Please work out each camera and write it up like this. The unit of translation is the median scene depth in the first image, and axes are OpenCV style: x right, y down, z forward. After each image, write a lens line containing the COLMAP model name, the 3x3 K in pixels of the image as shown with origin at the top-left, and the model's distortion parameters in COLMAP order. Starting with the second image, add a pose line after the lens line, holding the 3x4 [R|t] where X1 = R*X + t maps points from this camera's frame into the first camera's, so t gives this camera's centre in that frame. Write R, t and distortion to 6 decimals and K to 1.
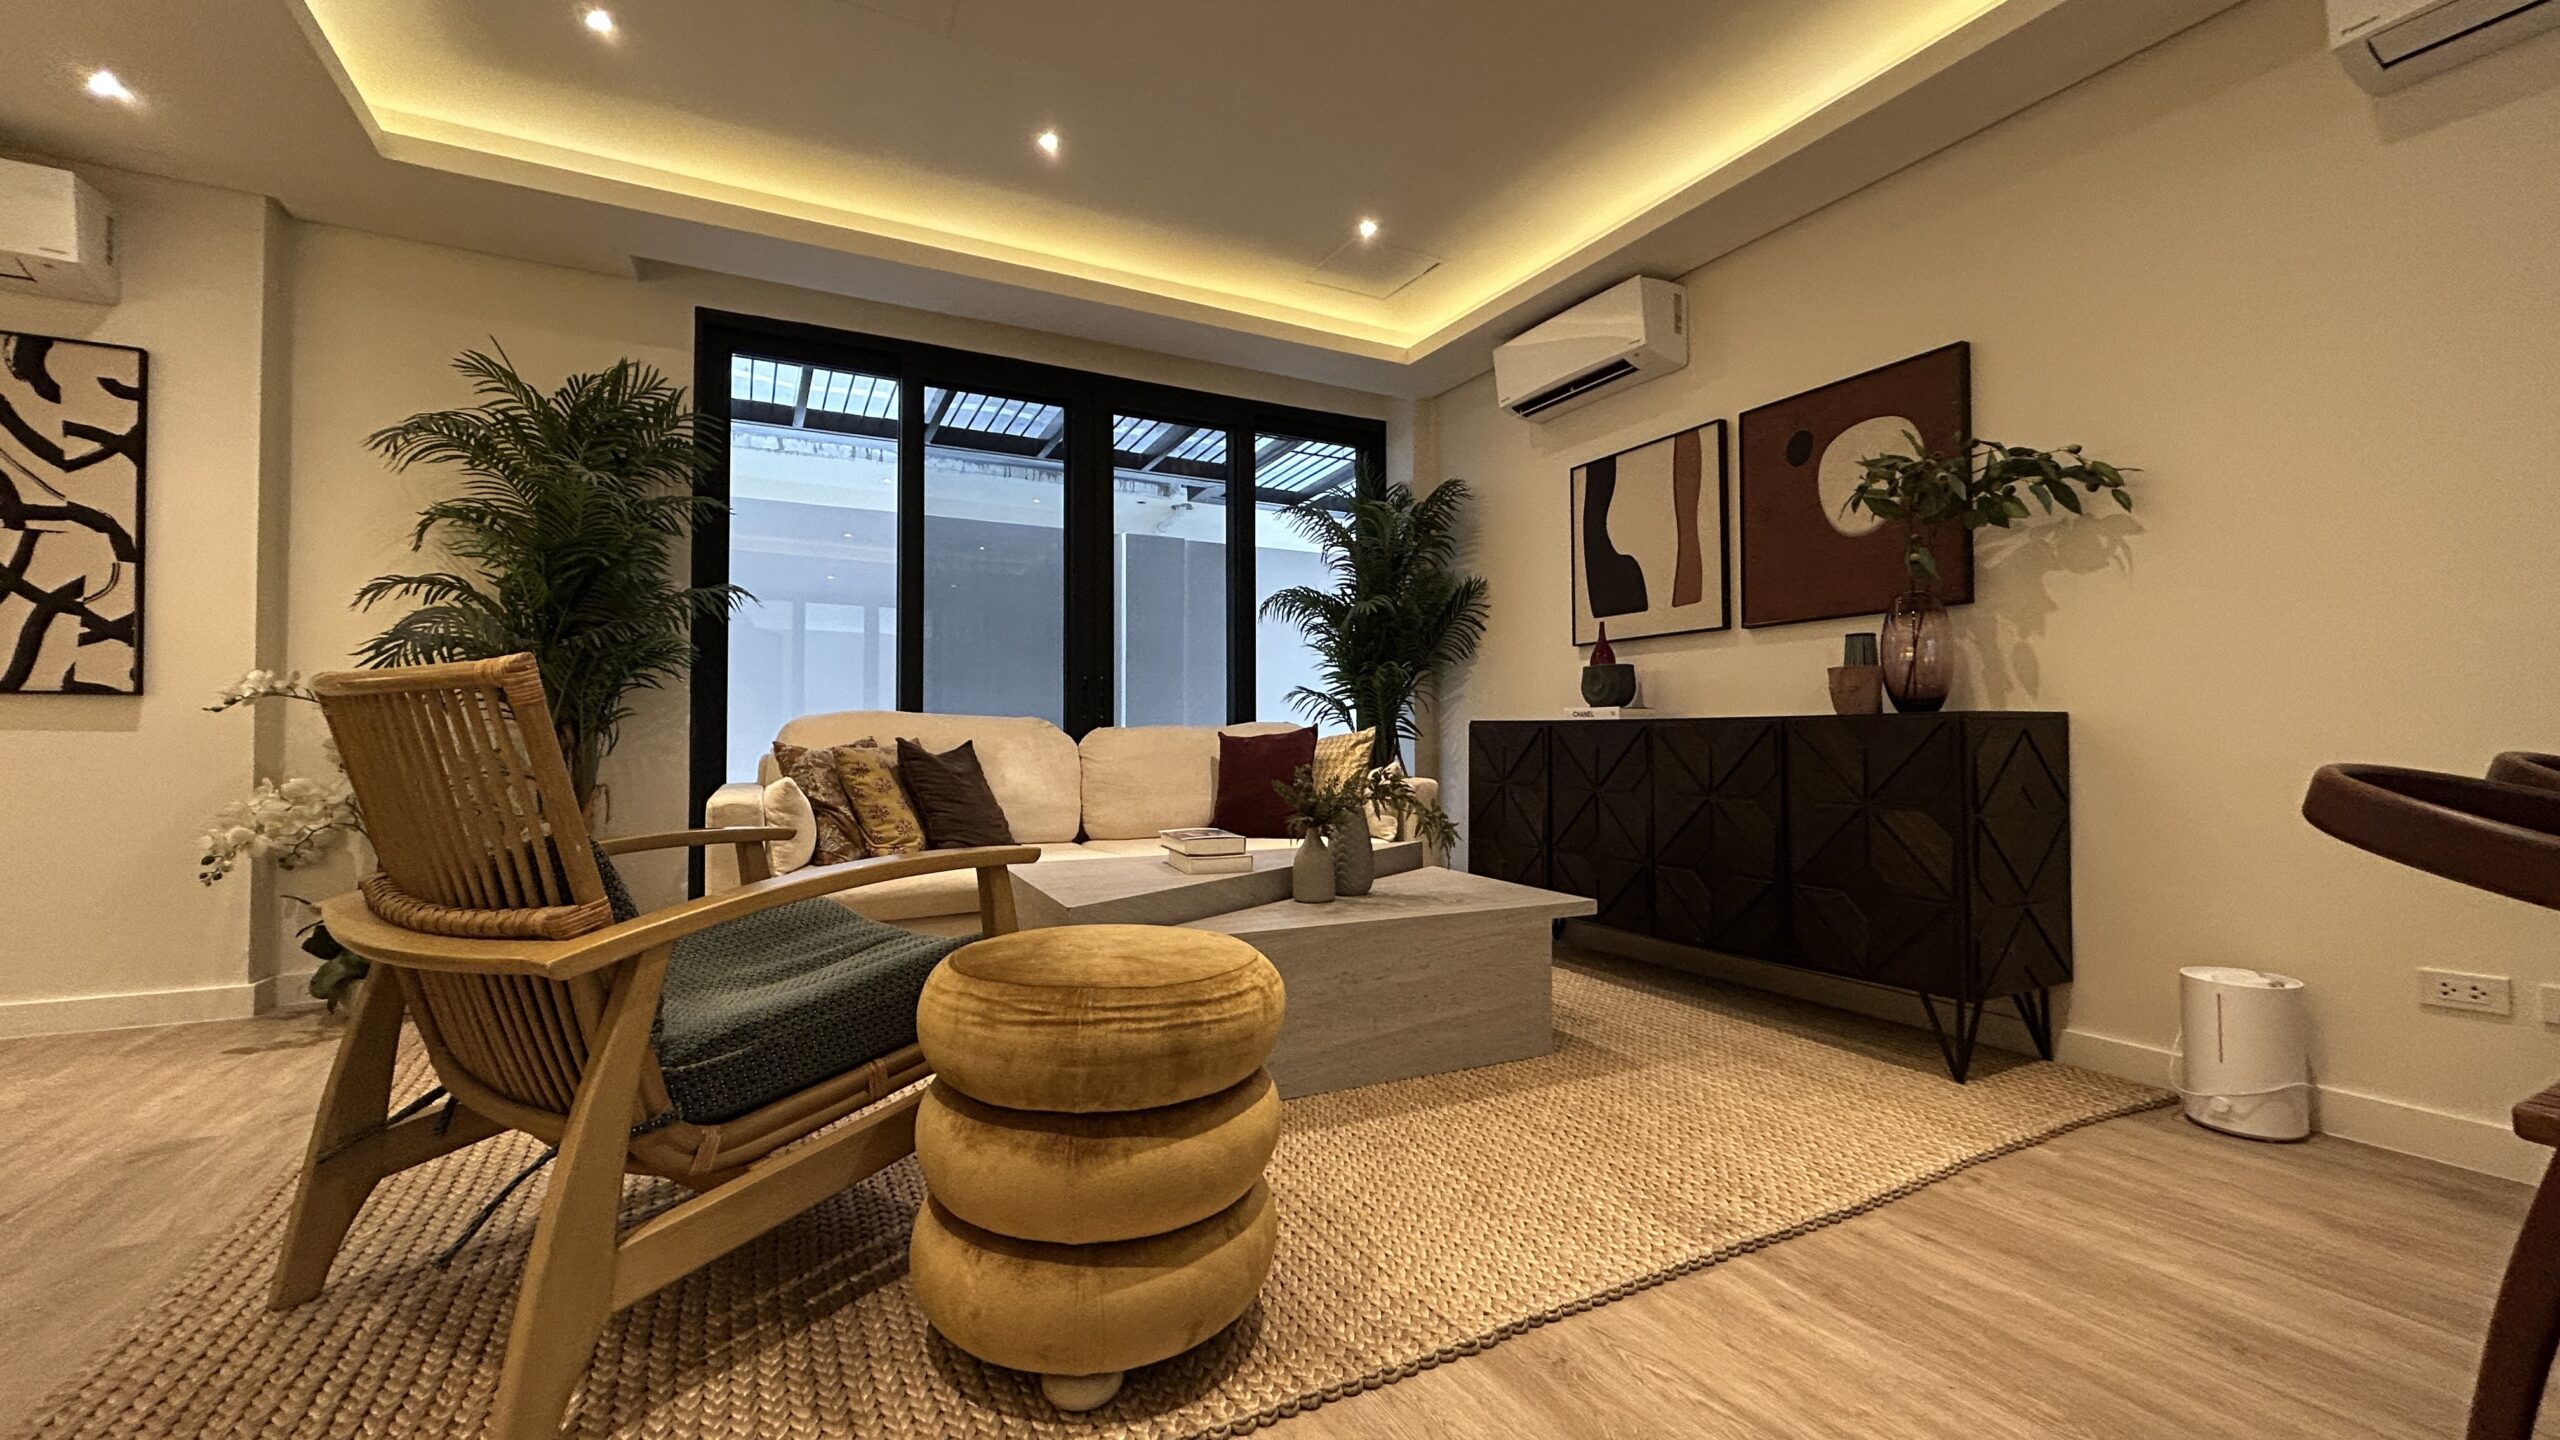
lens RADIAL K [[1026.0, 0, 1277.9], [0, 1026.0, 715.7], [0, 0, 1]] dist [0.000379, -0.000496]
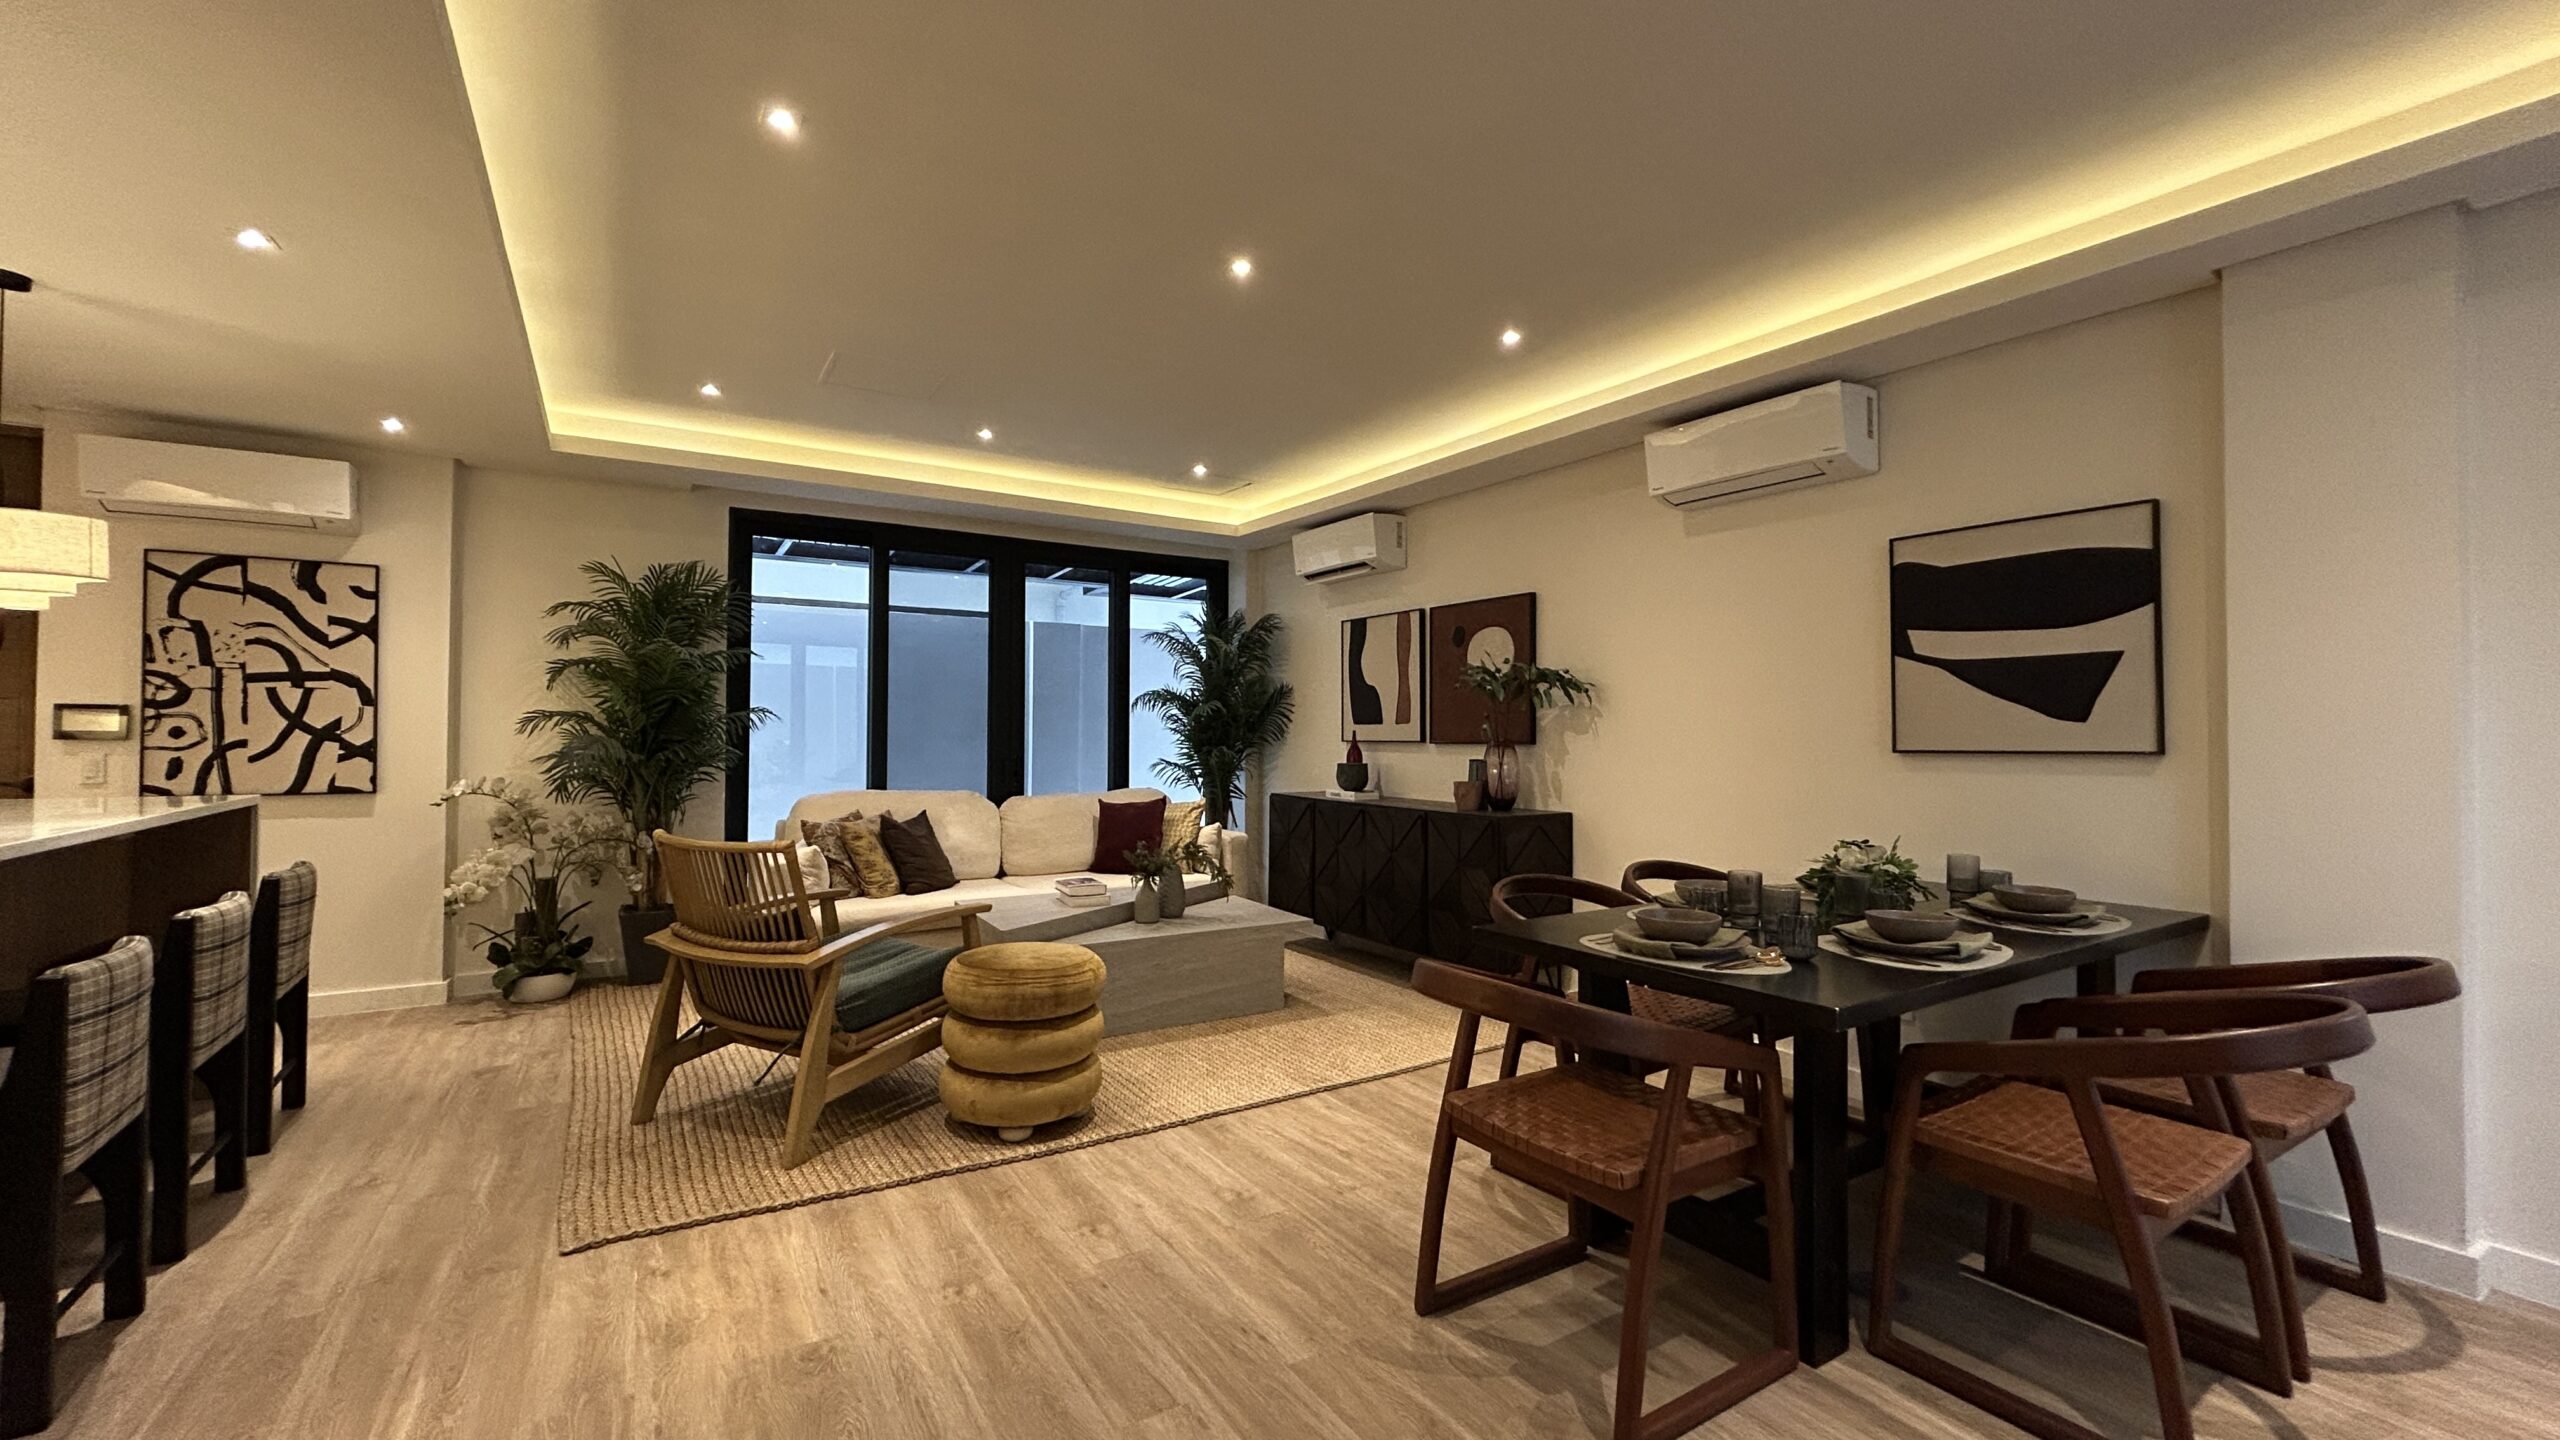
lens RADIAL K [[1026.0, 0, 1277.9], [0, 1026.0, 715.7], [0, 0, 1]] dist [0.000379, -0.000496]
pose [[0.995871, 0.008097, 0.090417, 0.087663], [-0.008477, 0.999957, 0.003819, -0.154475], [-0.090382, -0.004570, 0.995897, -0.645478]]
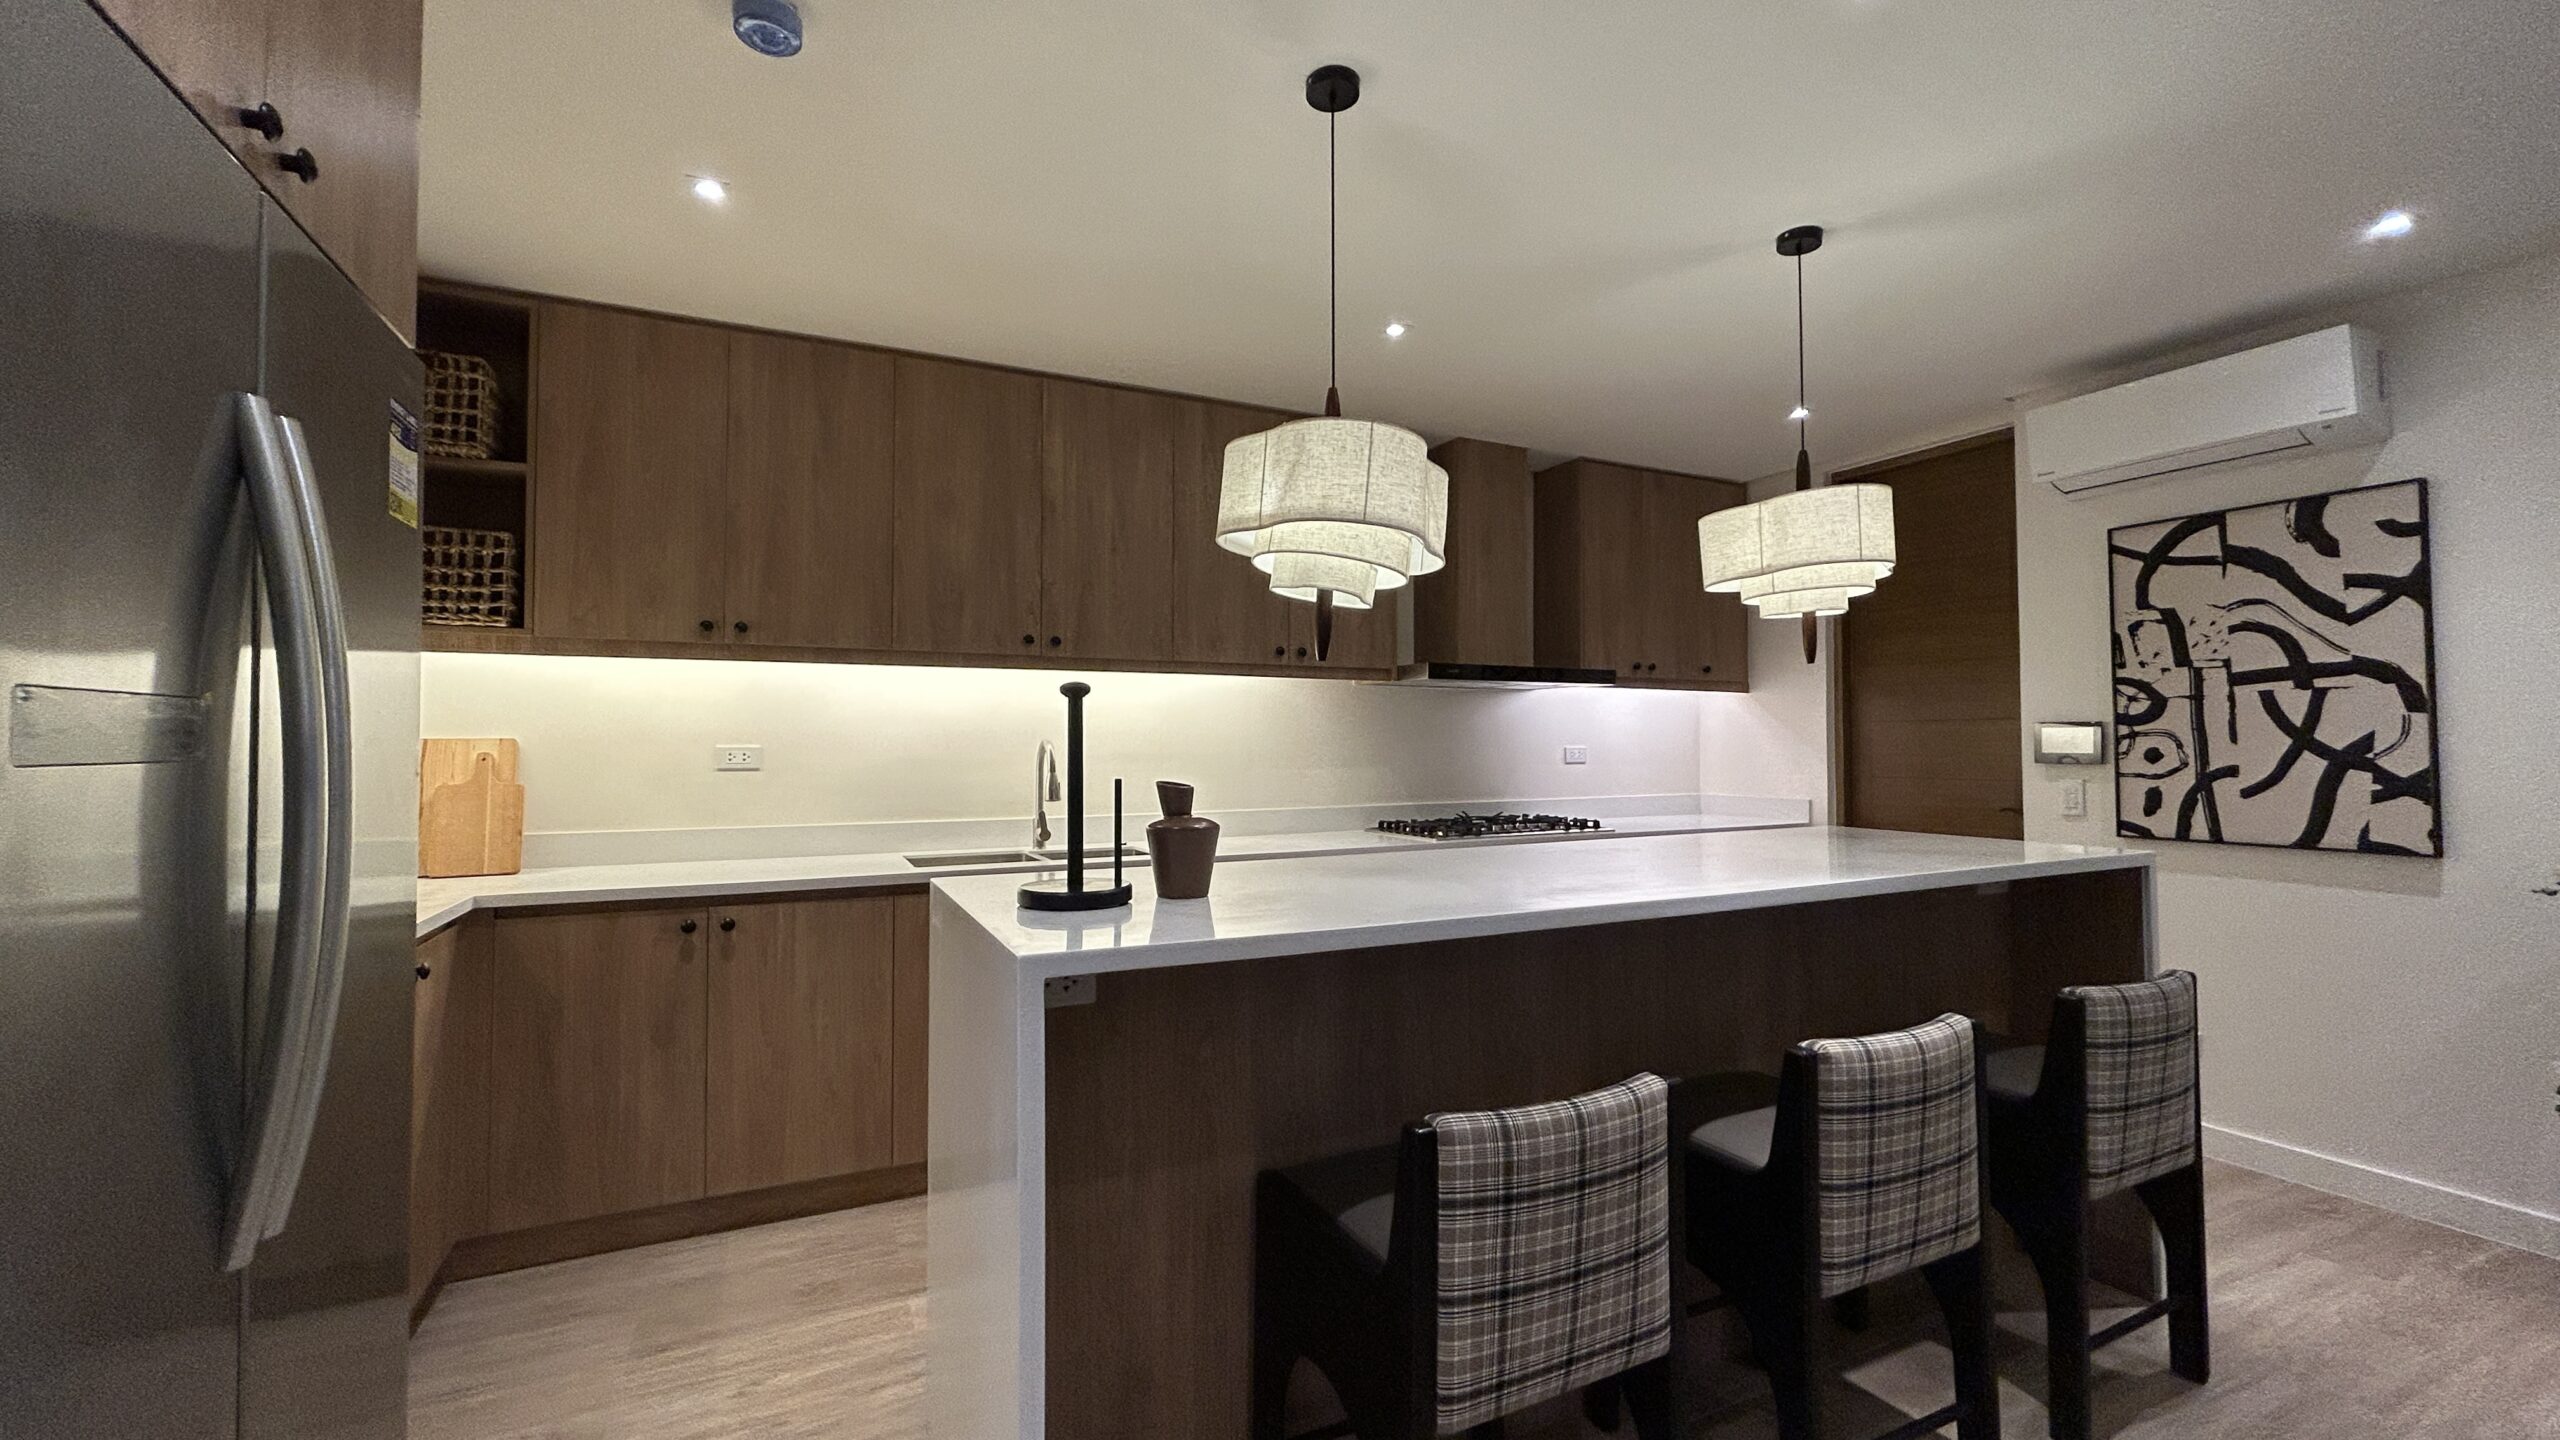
lens RADIAL K [[1026.0, 0, 1277.9], [0, 1026.0, 715.7], [0, 0, 1]] dist [0.000379, -0.000496]
pose [[-0.031652, -0.027944, -0.999108, -0.169426], [0.023065, 0.999322, -0.028681, -0.145577], [0.999233, -0.023952, -0.030986, 0.004125]]
